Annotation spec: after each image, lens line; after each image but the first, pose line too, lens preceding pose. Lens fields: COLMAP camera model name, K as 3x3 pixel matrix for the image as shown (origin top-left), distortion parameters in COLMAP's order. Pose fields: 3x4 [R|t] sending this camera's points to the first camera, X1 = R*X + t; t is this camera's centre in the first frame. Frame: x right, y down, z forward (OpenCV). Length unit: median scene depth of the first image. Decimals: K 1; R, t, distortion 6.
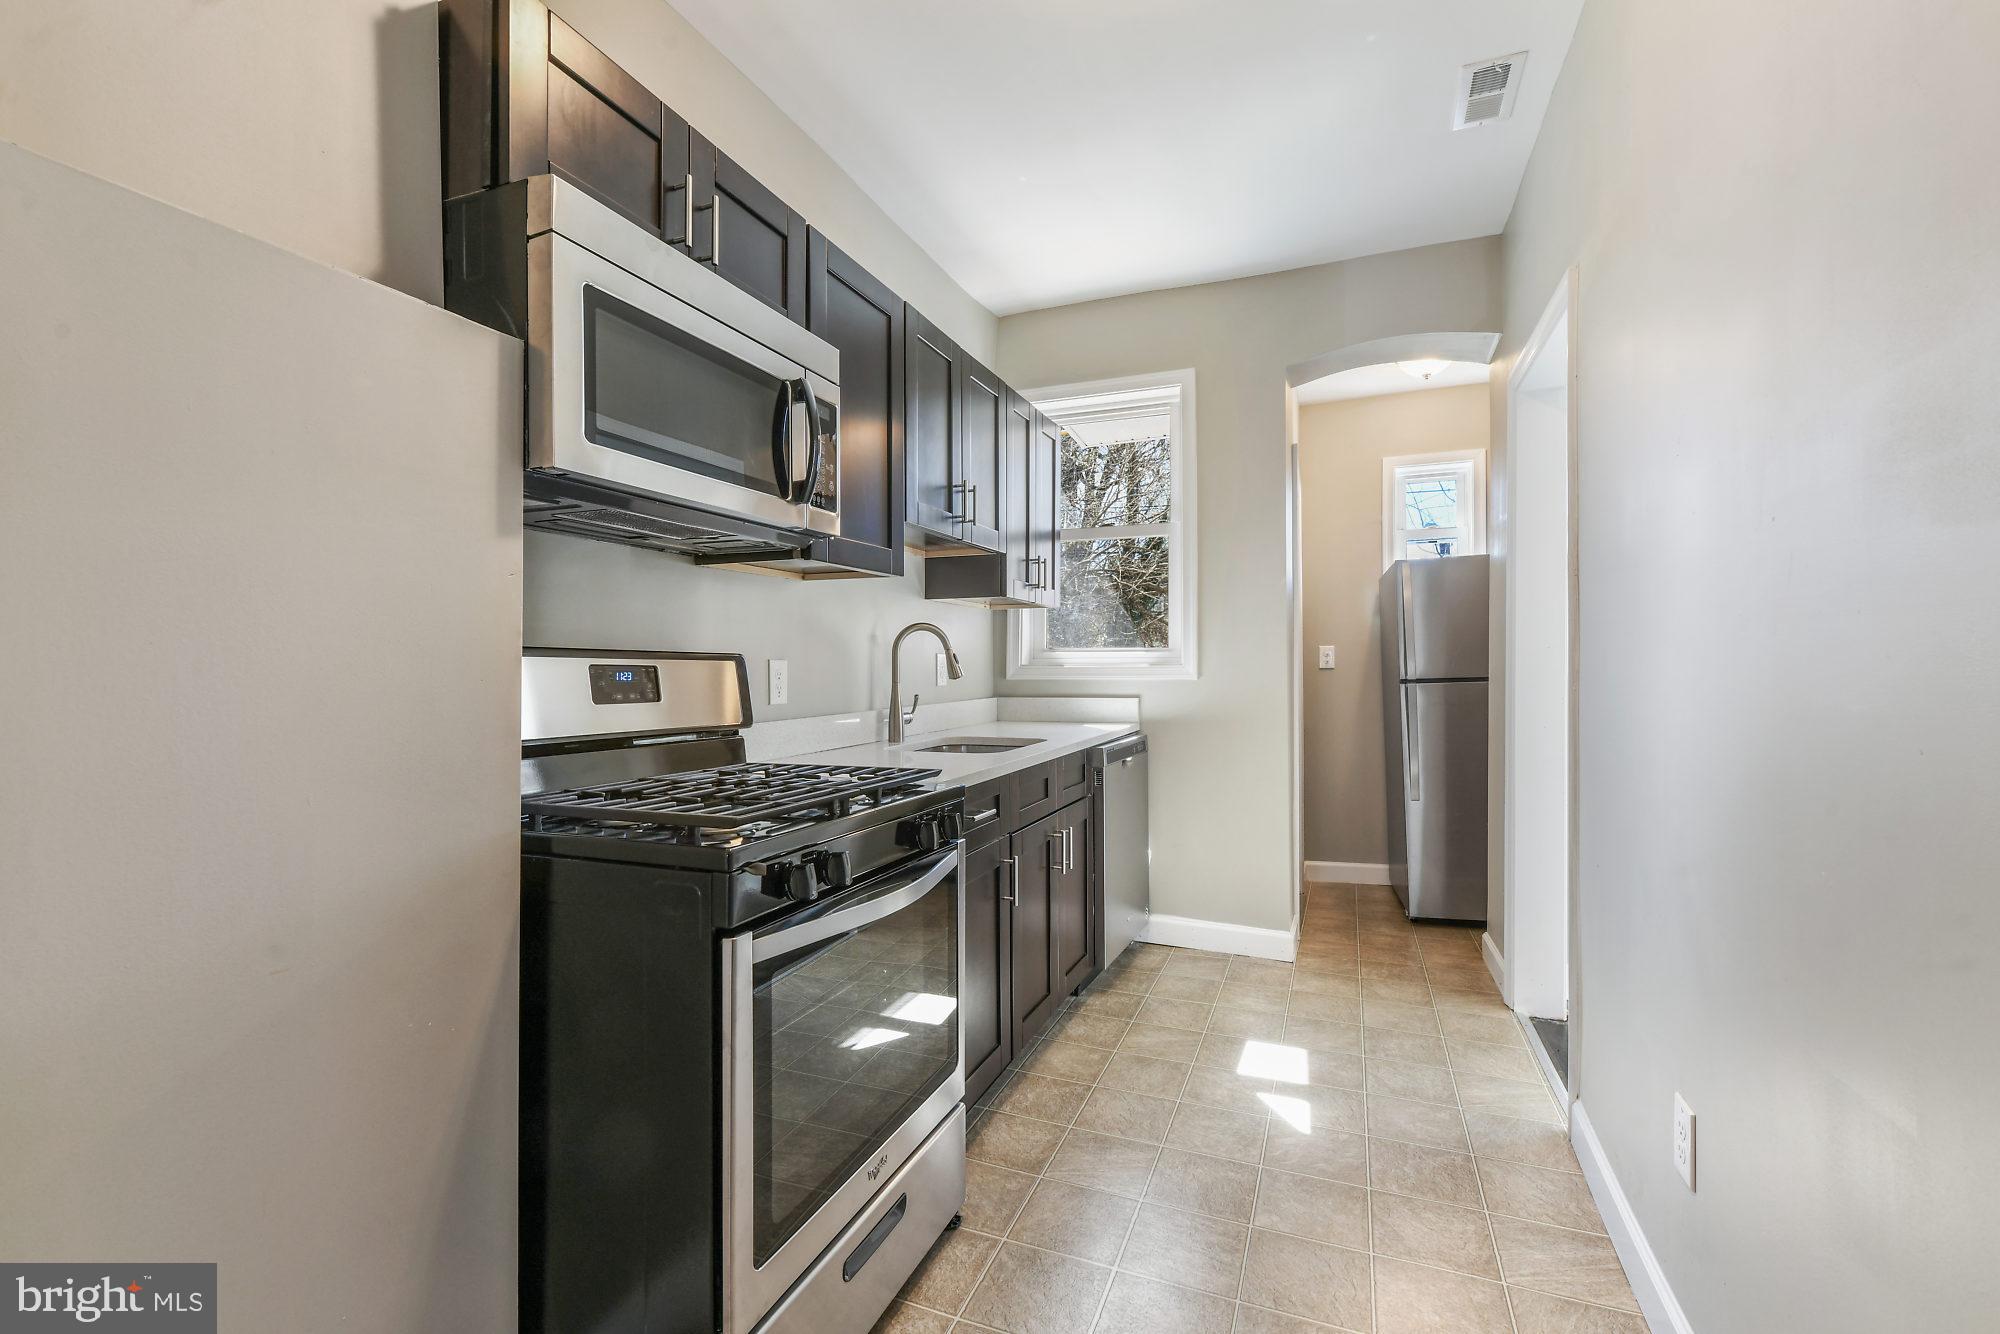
lens RADIAL K [[871.1, 0, 965.2], [0, 871.1, 681.6], [0, 0, 1]] dist [-0.003572, -0.001140]
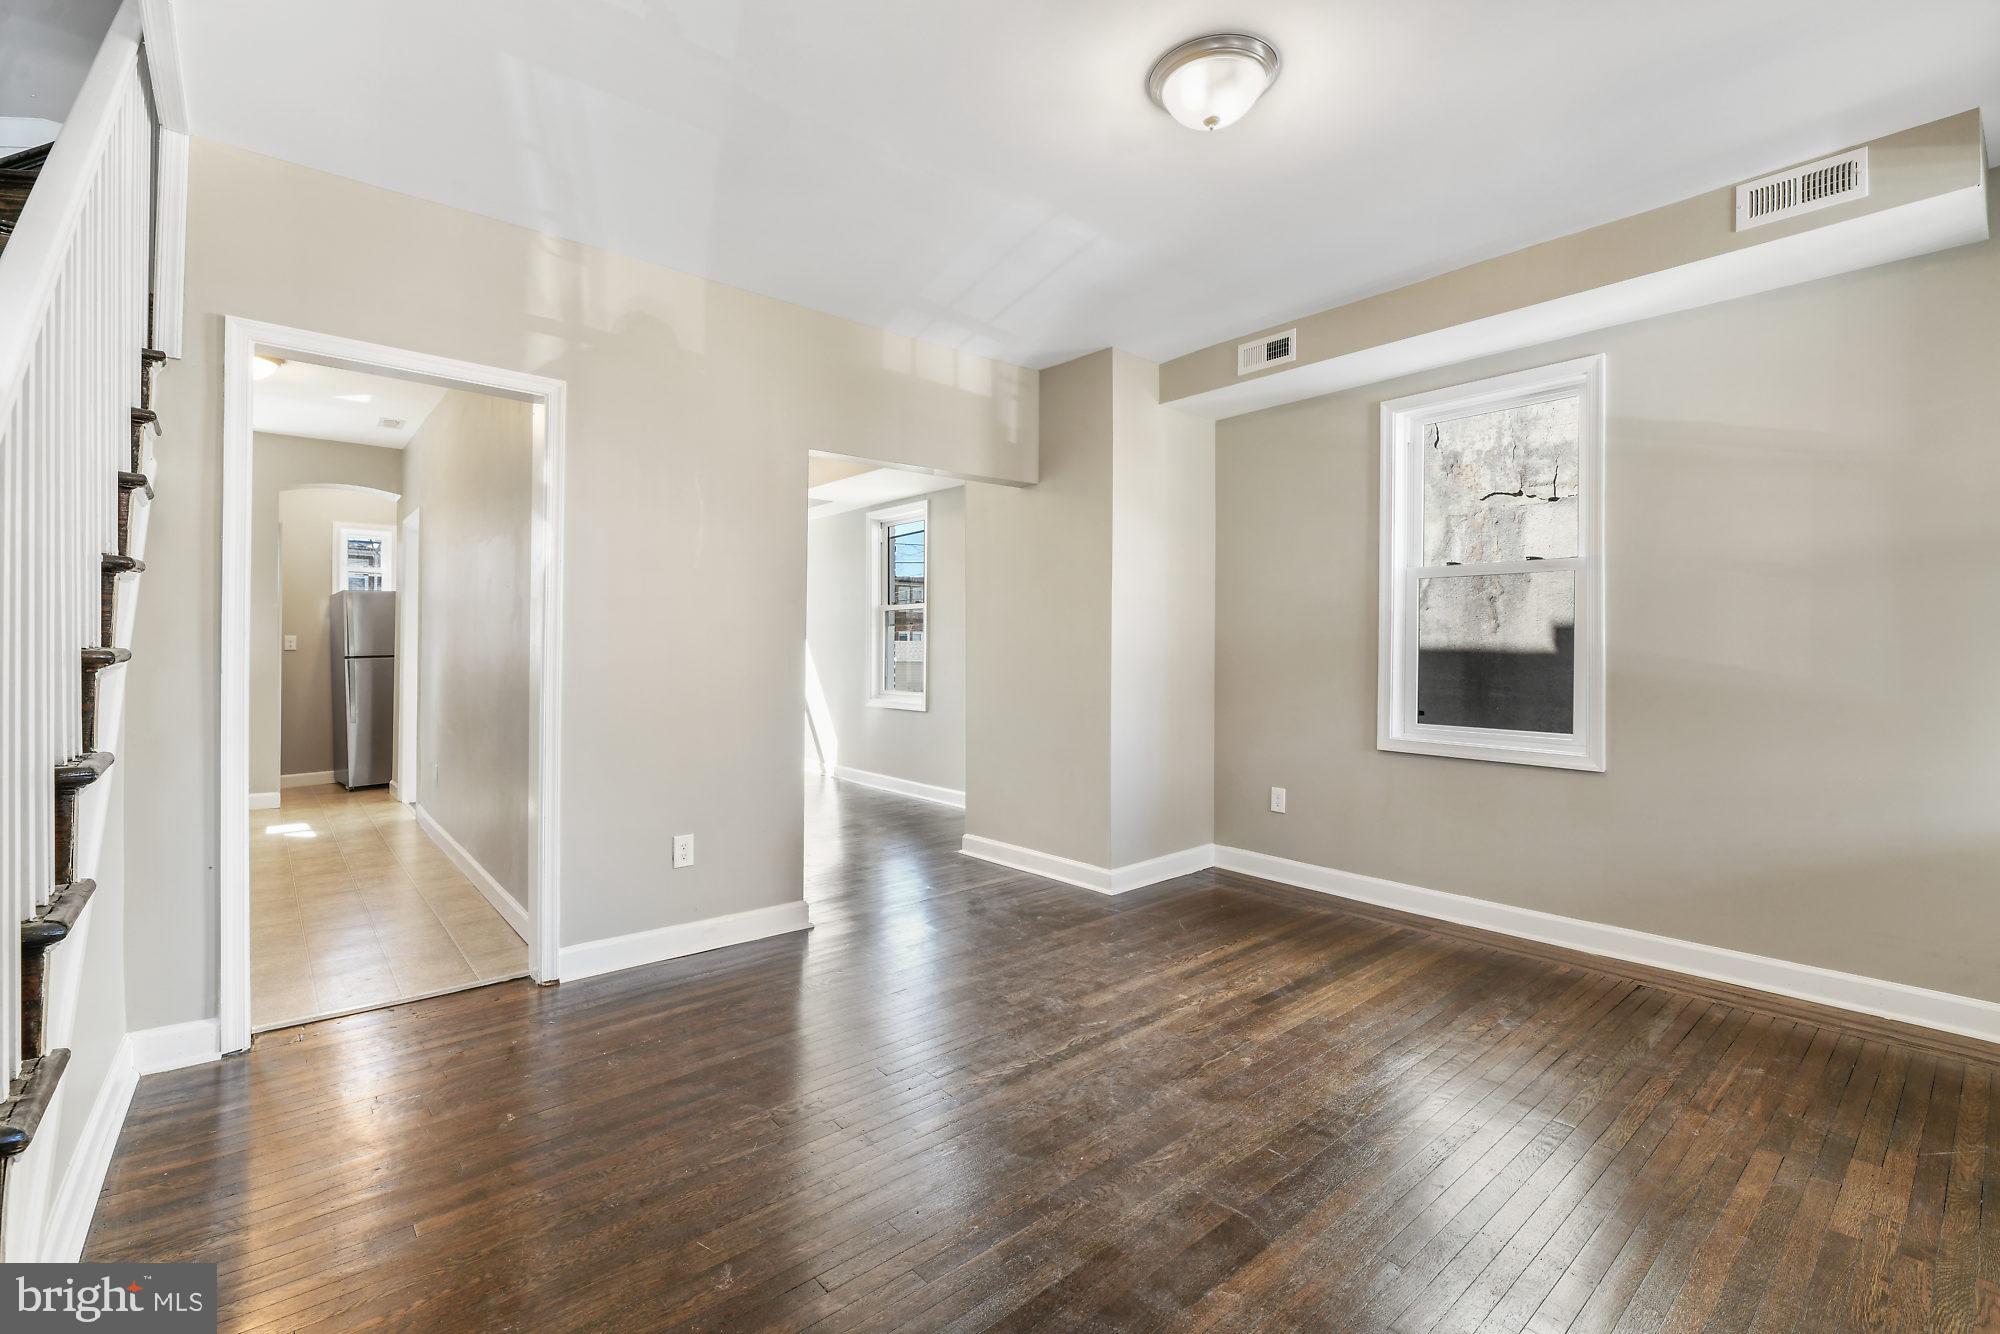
lens RADIAL K [[871.1, 0, 989.4], [0, 871.1, 648.0], [0, 0, 1]] dist [-0.003572, -0.001140]
pose [[0.437250, 0.018142, 0.899157, -1.154086], [0.005579, 0.999723, -0.022884, 0.063569], [-0.899323, 0.015022, 0.437028, -2.129691]]
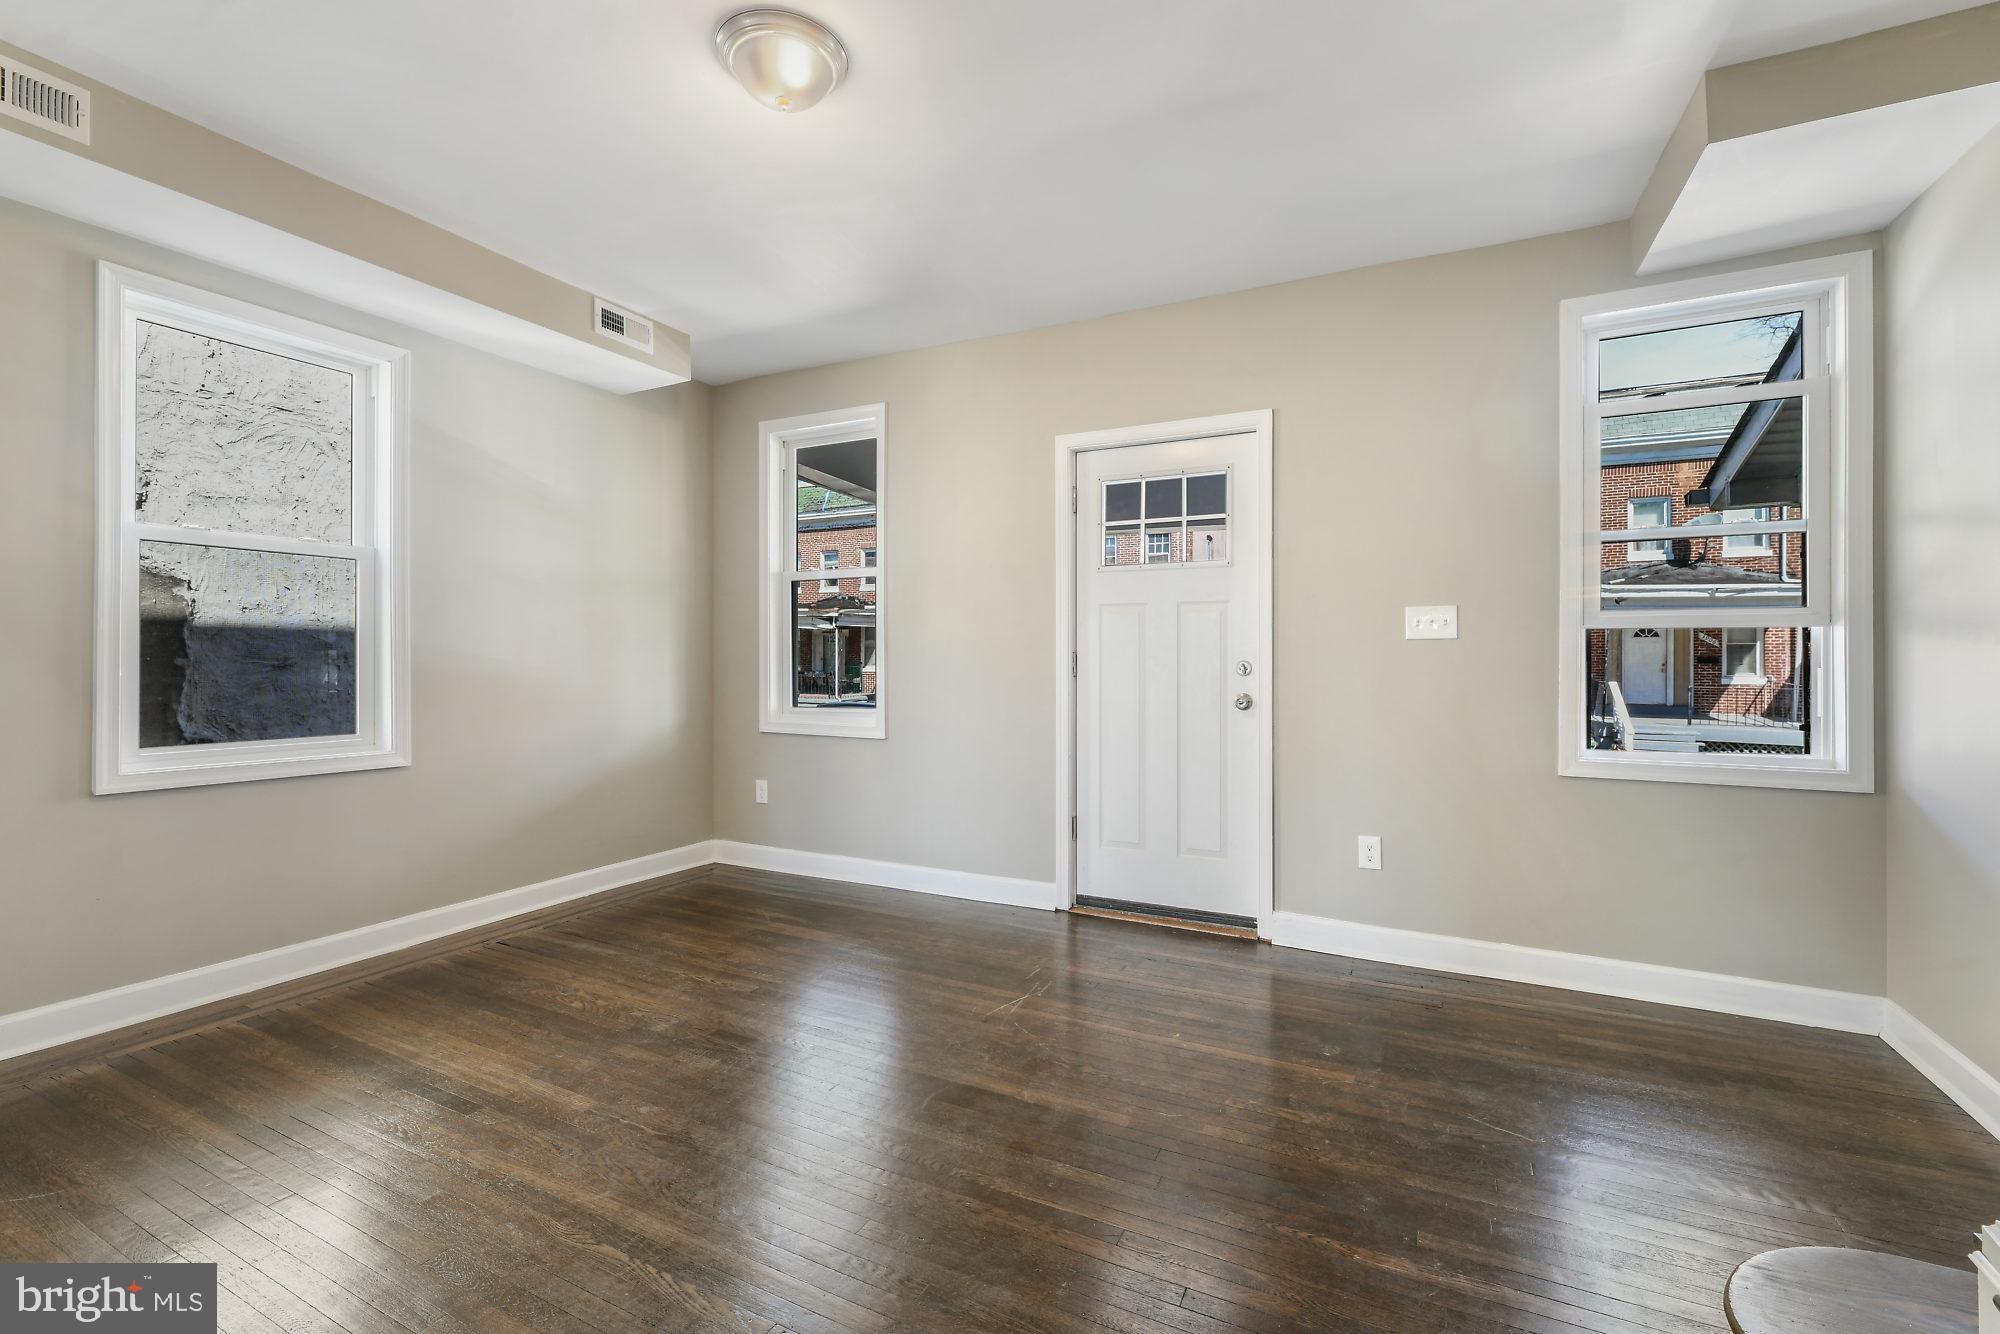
lens RADIAL K [[871.1, 0, 994.8], [0, 871.1, 658.8], [0, 0, 1]] dist [-0.003572, -0.001140]
pose [[-0.998307, 0.002007, 0.058131, -0.318736], [0.003470, 0.999680, 0.025073, 0.020151], [-0.058062, 0.025232, -0.997994, -0.744516]]
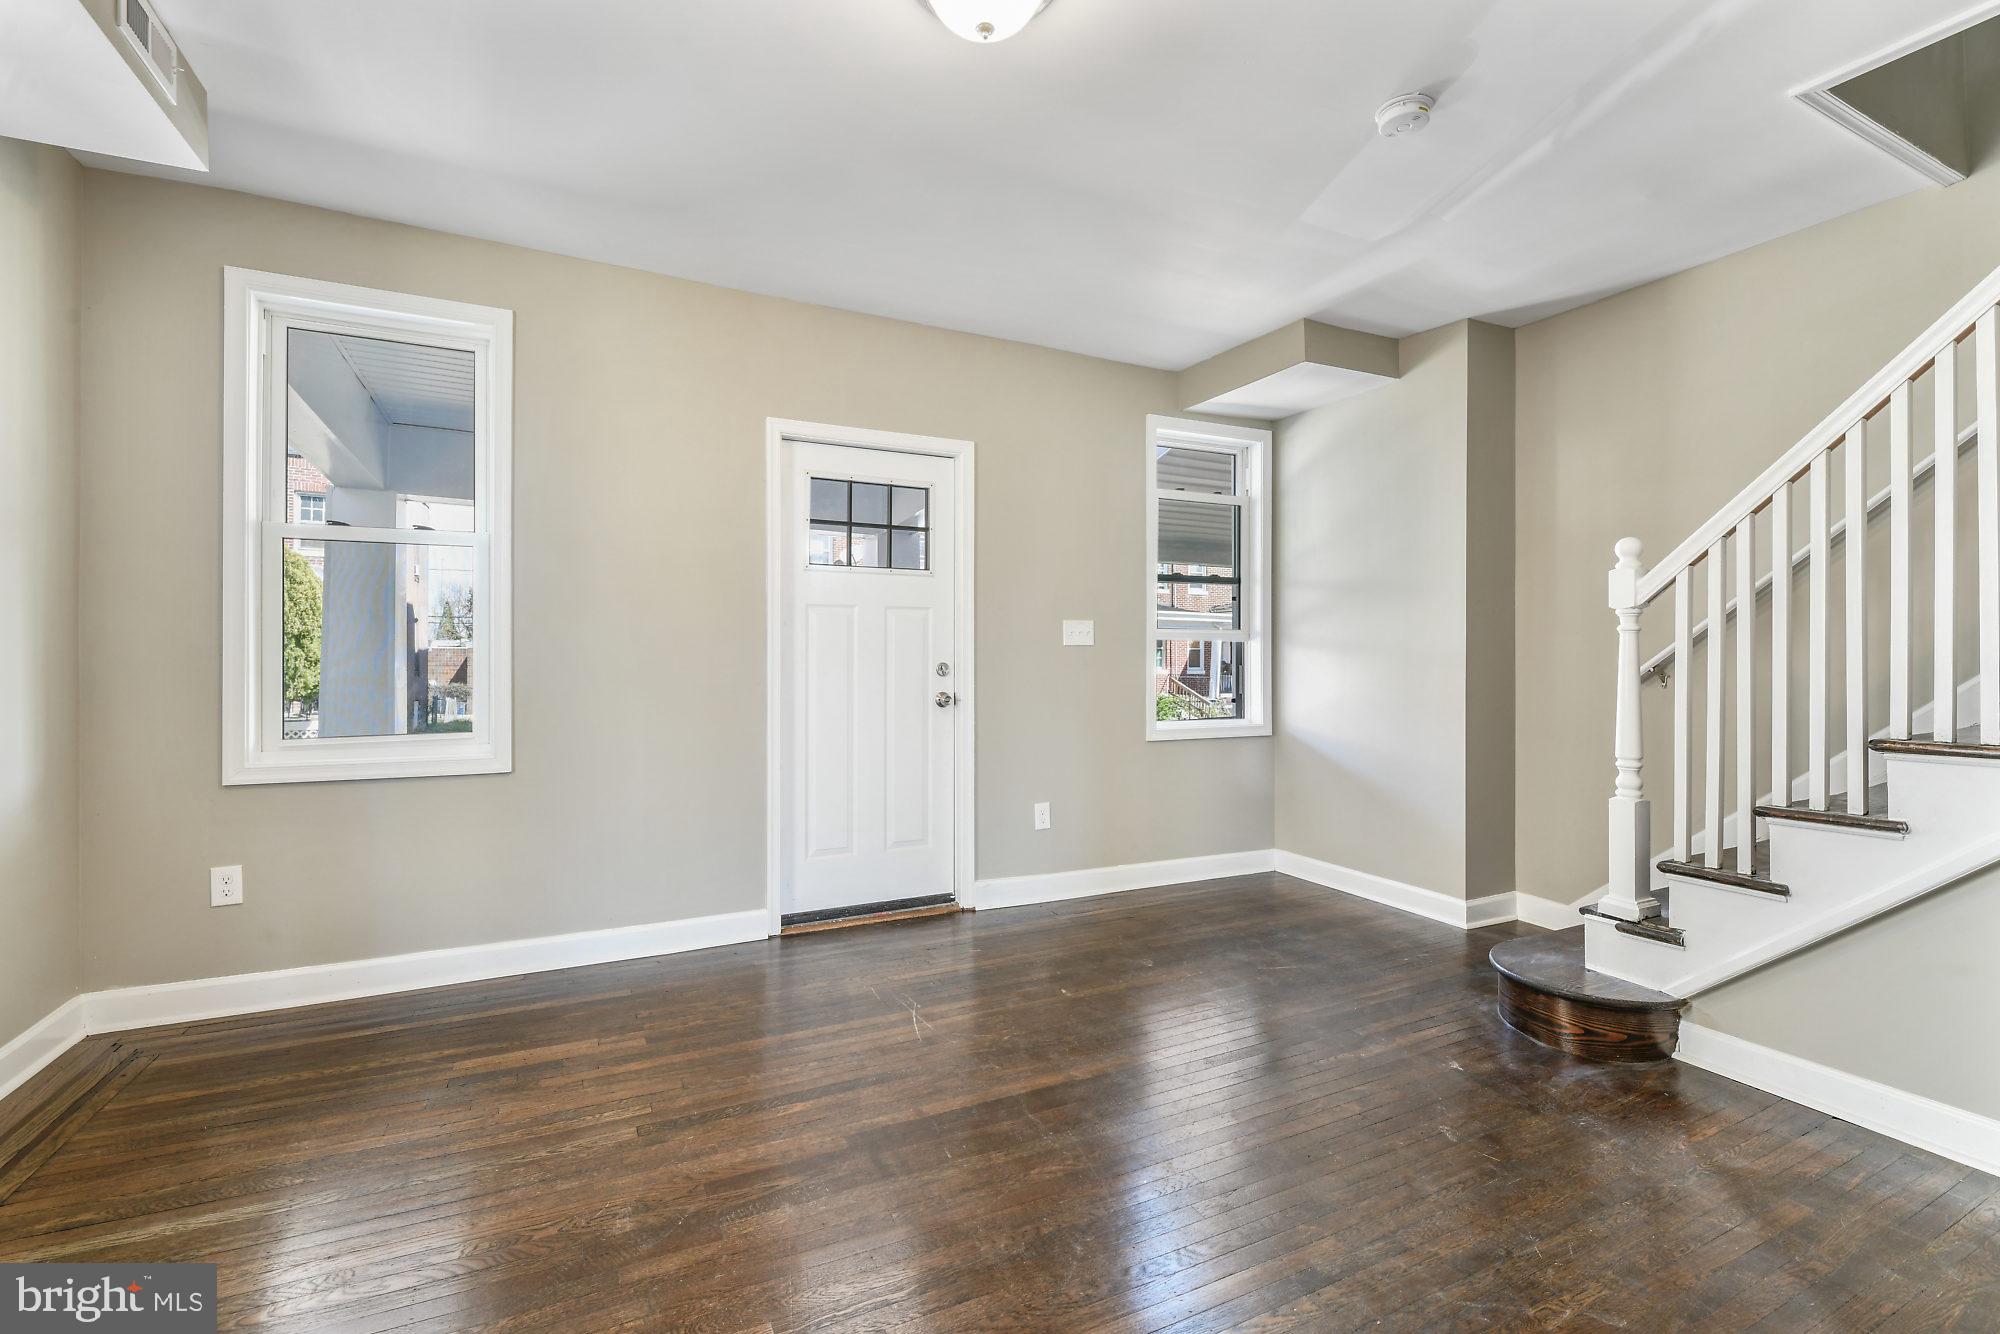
lens RADIAL K [[871.1, 0, 1003.4], [0, 871.1, 651.0], [0, 0, 1]] dist [-0.003572, -0.001140]
pose [[-0.636120, -0.003351, -0.771583, 0.786659], [-0.018032, 0.999782, 0.010524, 0.021307], [0.771380, 0.020608, -0.636042, -1.224611]]
